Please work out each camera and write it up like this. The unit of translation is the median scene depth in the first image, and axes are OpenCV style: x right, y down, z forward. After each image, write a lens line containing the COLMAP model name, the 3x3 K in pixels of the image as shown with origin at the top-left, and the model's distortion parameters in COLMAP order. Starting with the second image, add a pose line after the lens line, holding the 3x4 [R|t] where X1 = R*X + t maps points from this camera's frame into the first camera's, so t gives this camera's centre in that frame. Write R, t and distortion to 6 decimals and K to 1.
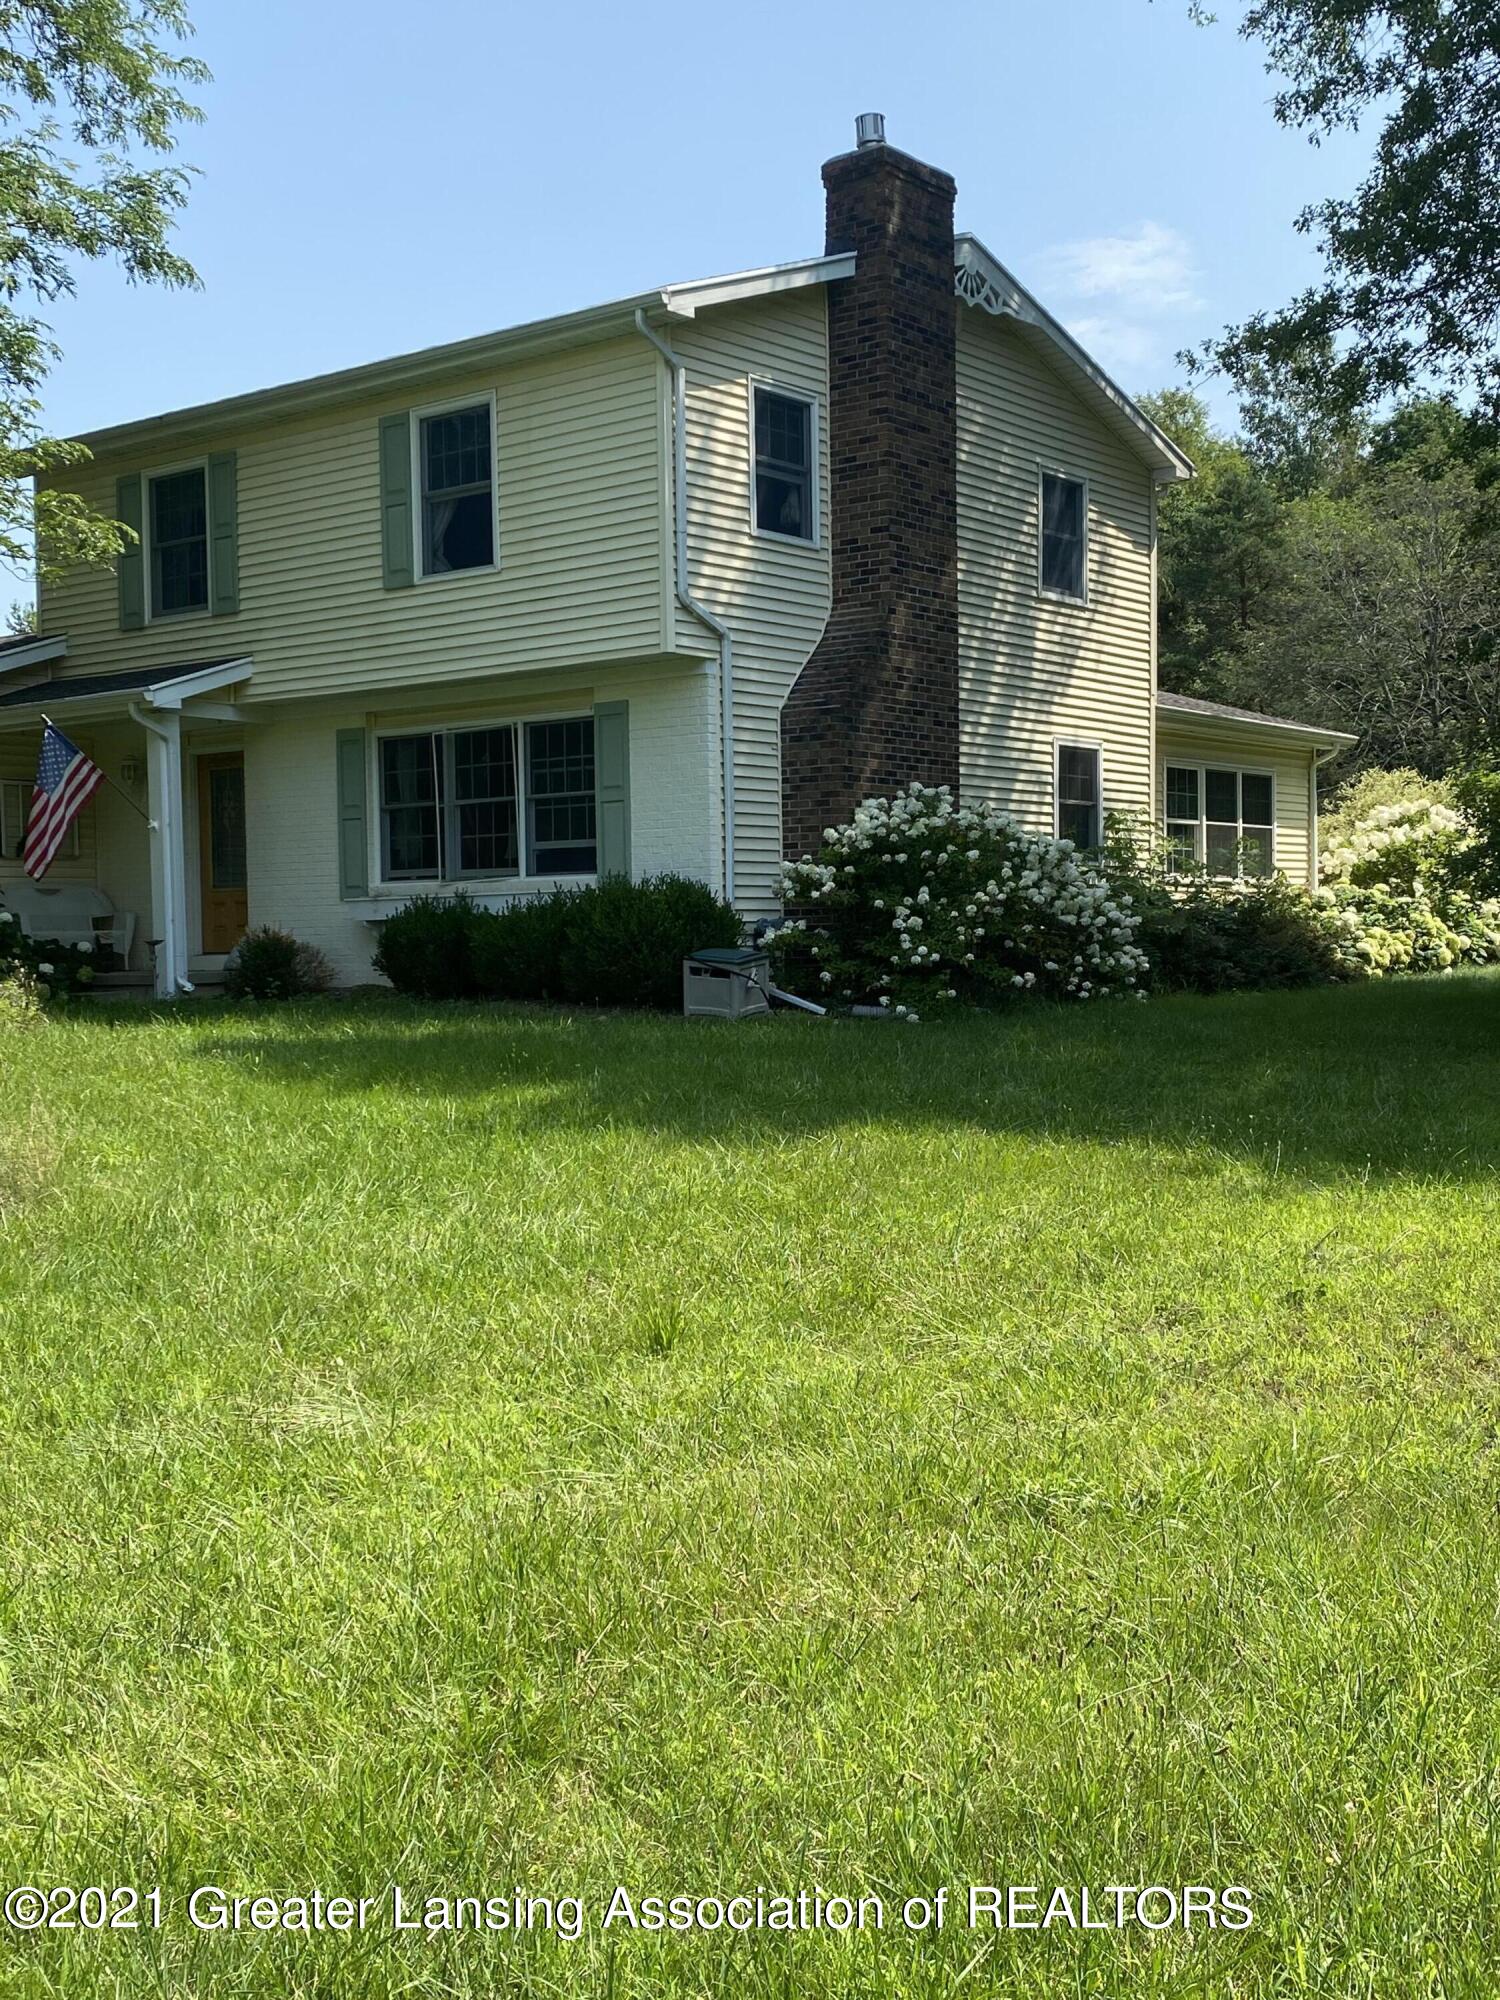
lens RADIAL K [[2193.8, 0, 753.9], [0, 2193.8, 997.4], [0, 0, 1]] dist [0.087209, 0.000000]
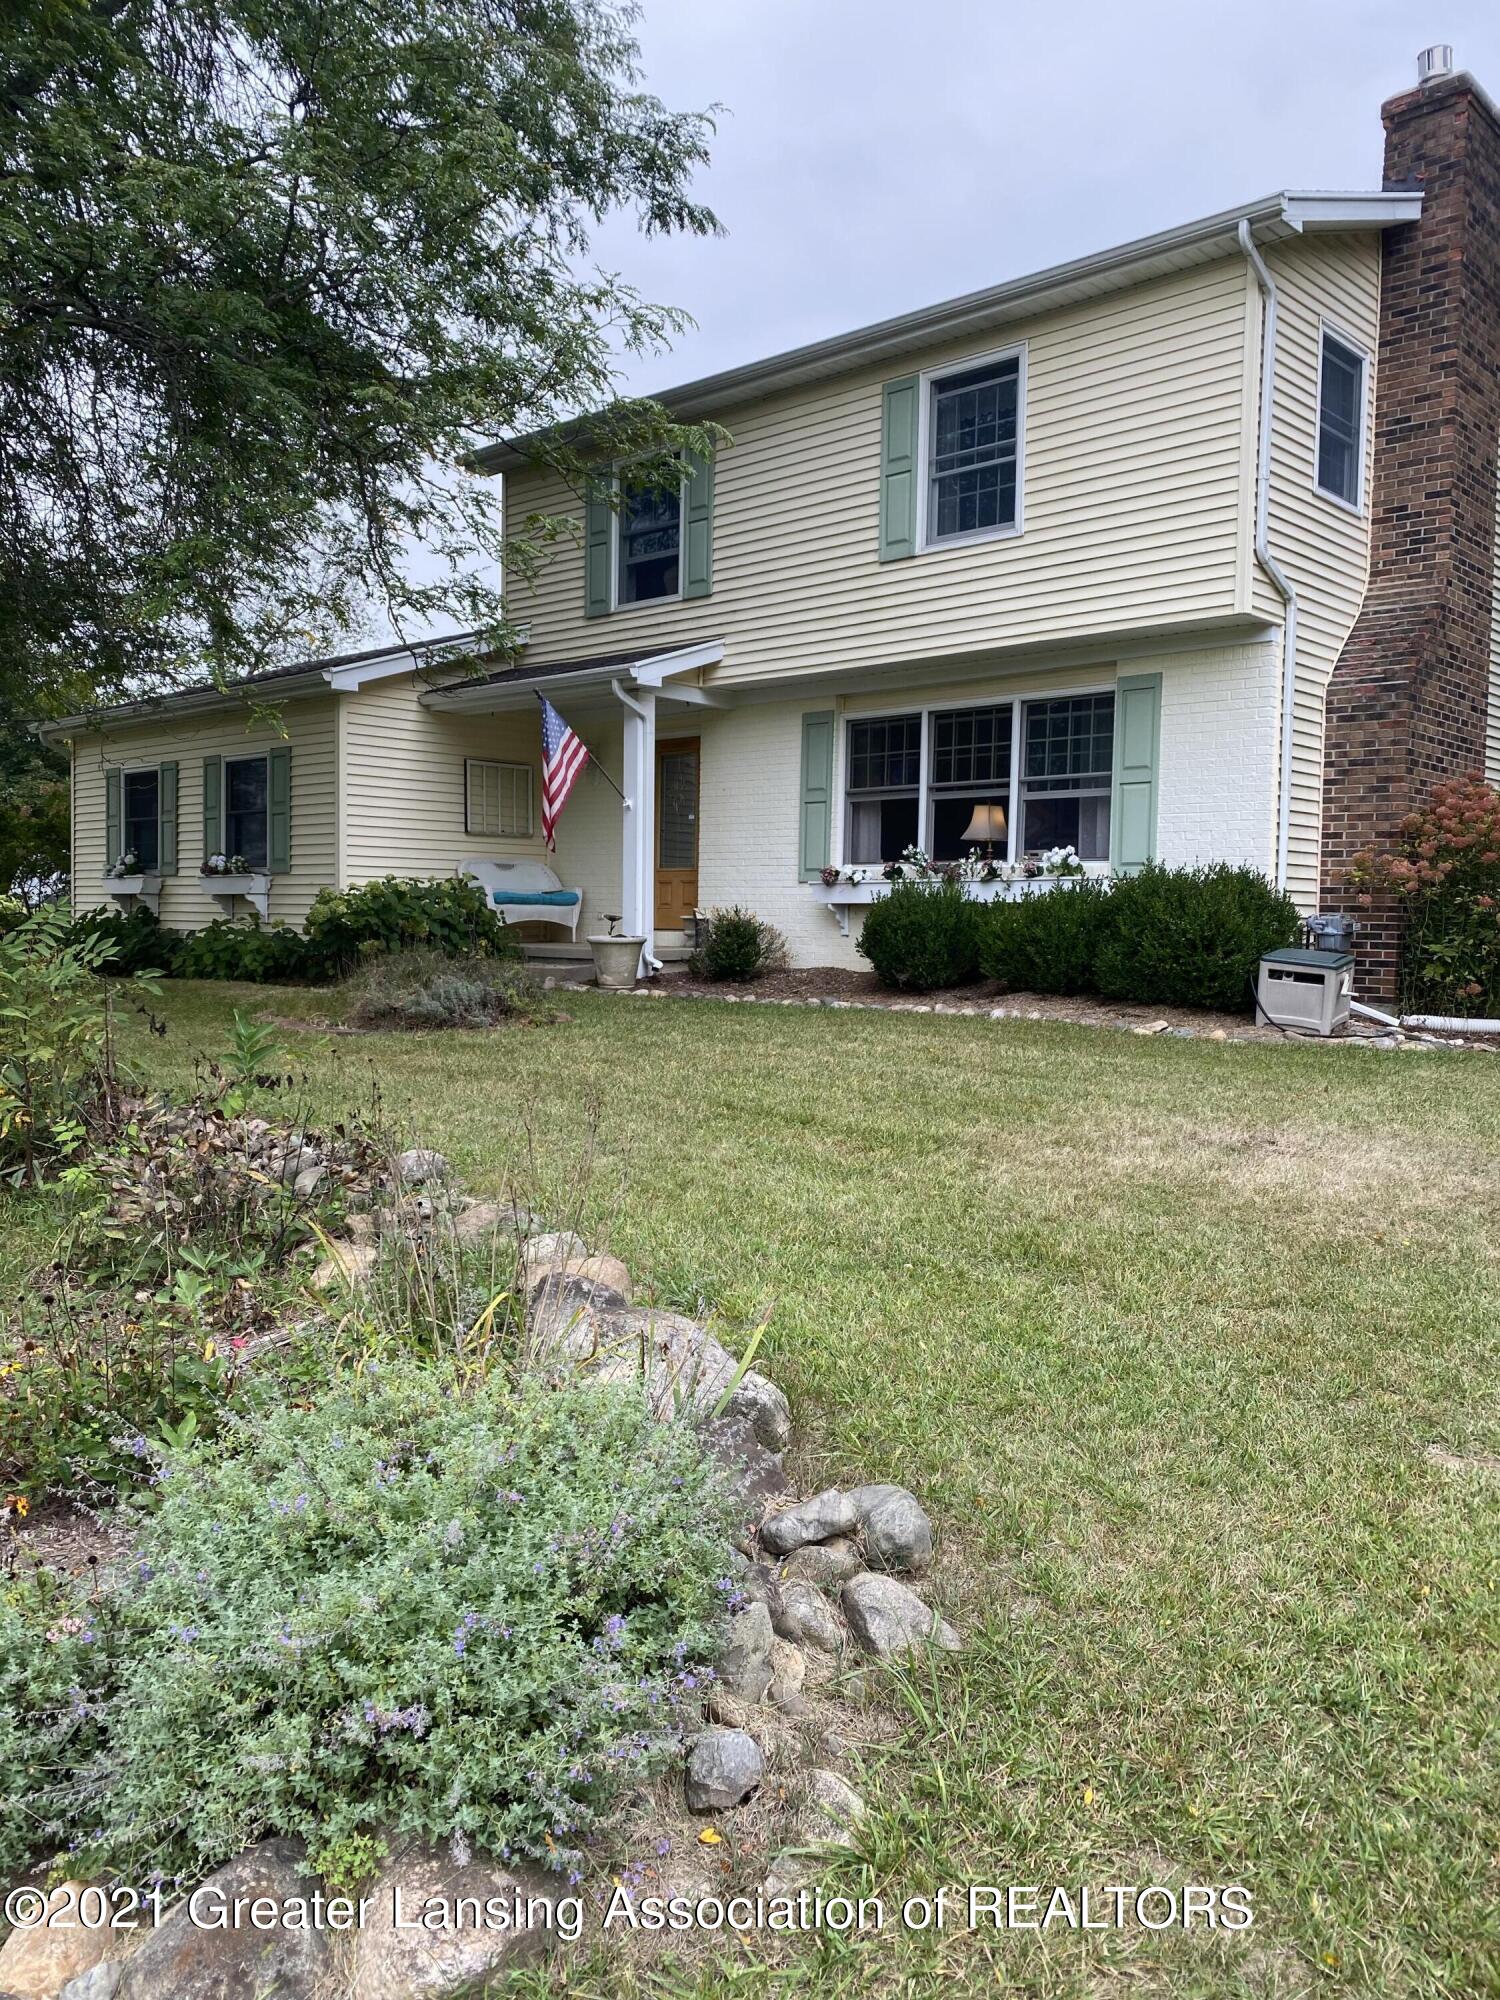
lens RADIAL K [[1526.2, 0, 746.5], [0, 1526.2, 1006.2], [0, 0, 1]] dist [-0.011289, 0.007796]
pose [[0.996426, 0.030560, -0.078754, -0.172070], [-0.027951, 0.999030, 0.034016, -0.011969], [0.079717, -0.031694, 0.996314, 0.332903]]
